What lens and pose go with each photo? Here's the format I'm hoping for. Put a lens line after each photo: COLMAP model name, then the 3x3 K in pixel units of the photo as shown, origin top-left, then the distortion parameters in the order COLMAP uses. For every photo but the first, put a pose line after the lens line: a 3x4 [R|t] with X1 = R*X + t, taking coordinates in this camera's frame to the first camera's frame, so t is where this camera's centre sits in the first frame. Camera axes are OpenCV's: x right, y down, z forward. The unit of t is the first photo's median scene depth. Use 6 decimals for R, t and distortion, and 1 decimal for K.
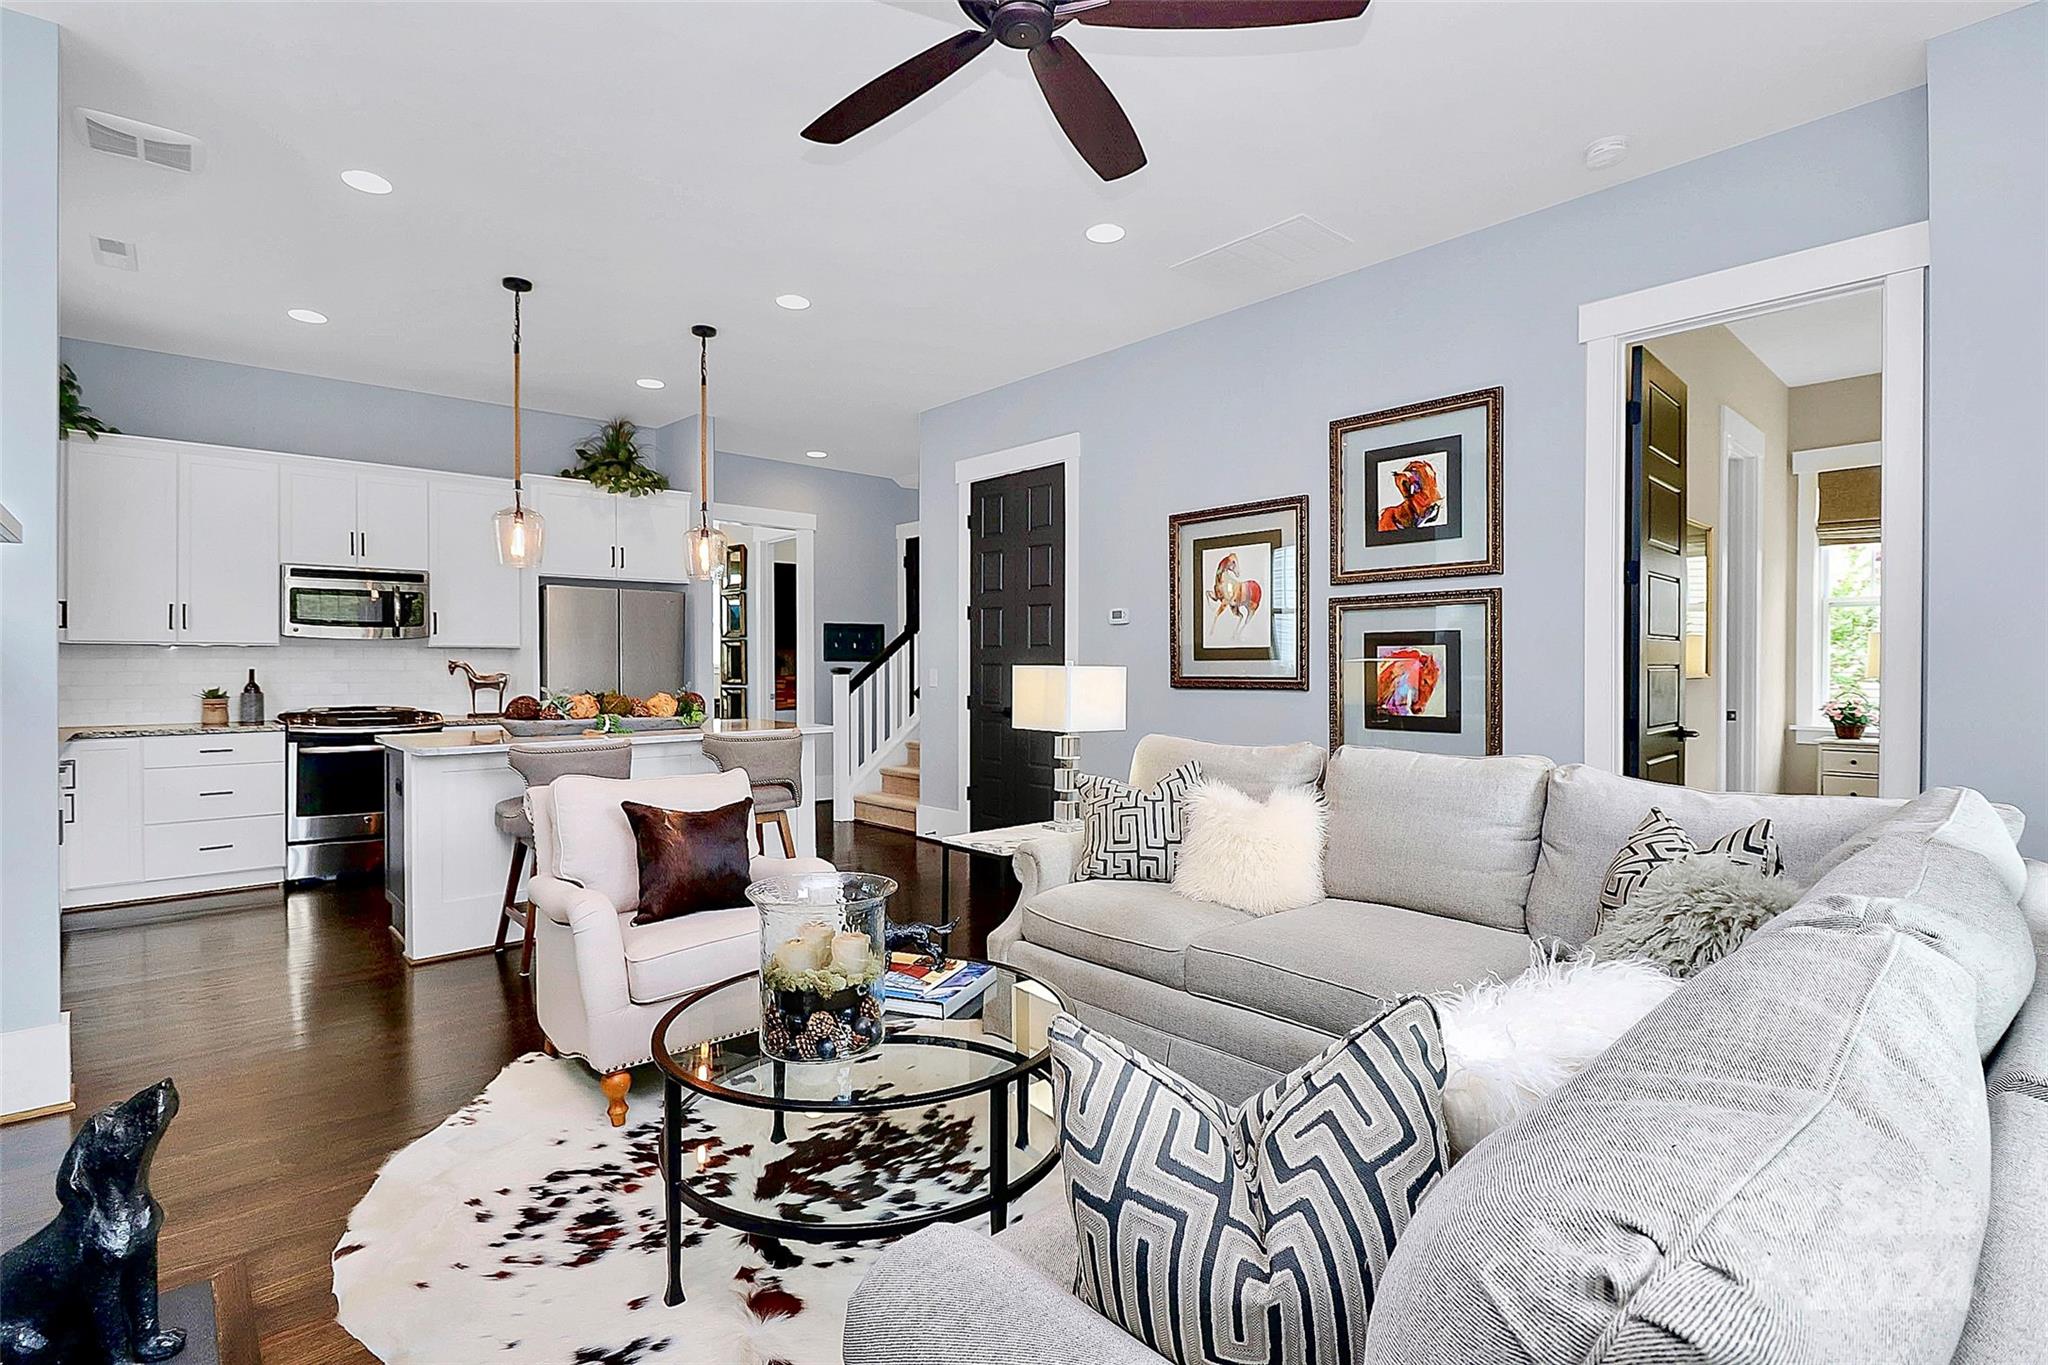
lens RADIAL K [[980.8, 0, 1026.3], [0, 980.8, 672.1], [0, 0, 1]] dist [-0.026165, -0.000638]
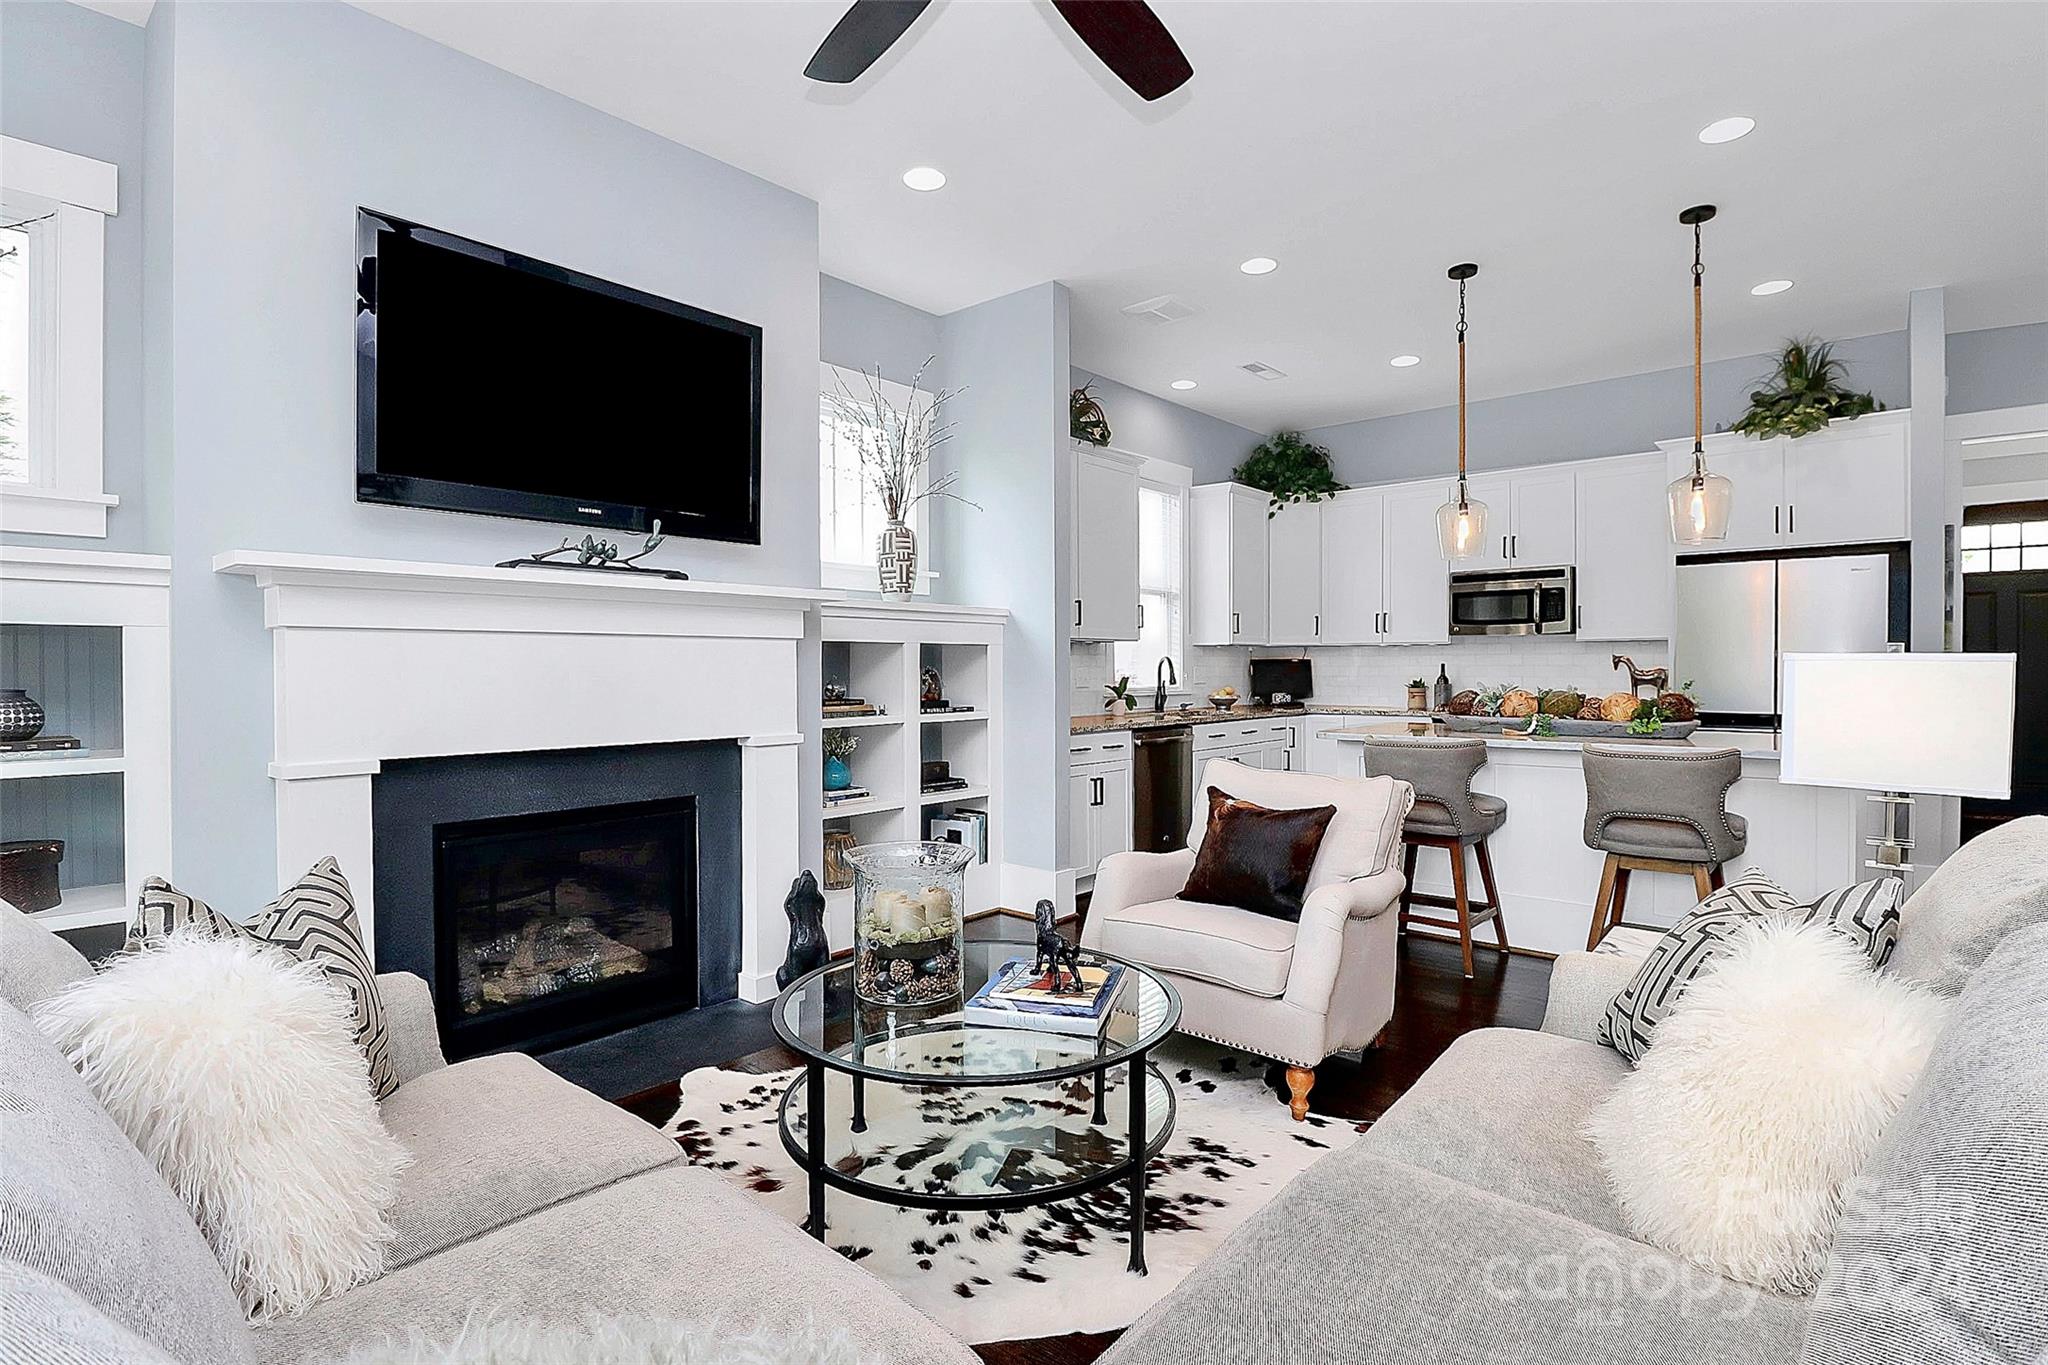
lens RADIAL K [[980.8, 0, 1026.5], [0, 980.8, 681.2], [0, 0, 1]] dist [-0.026165, -0.000638]
pose [[0.075986, 0.015739, -0.996985, 0.357164], [-0.003835, 0.999873, 0.015492, 0.001439], [0.997101, 0.002646, 0.076037, 0.403123]]
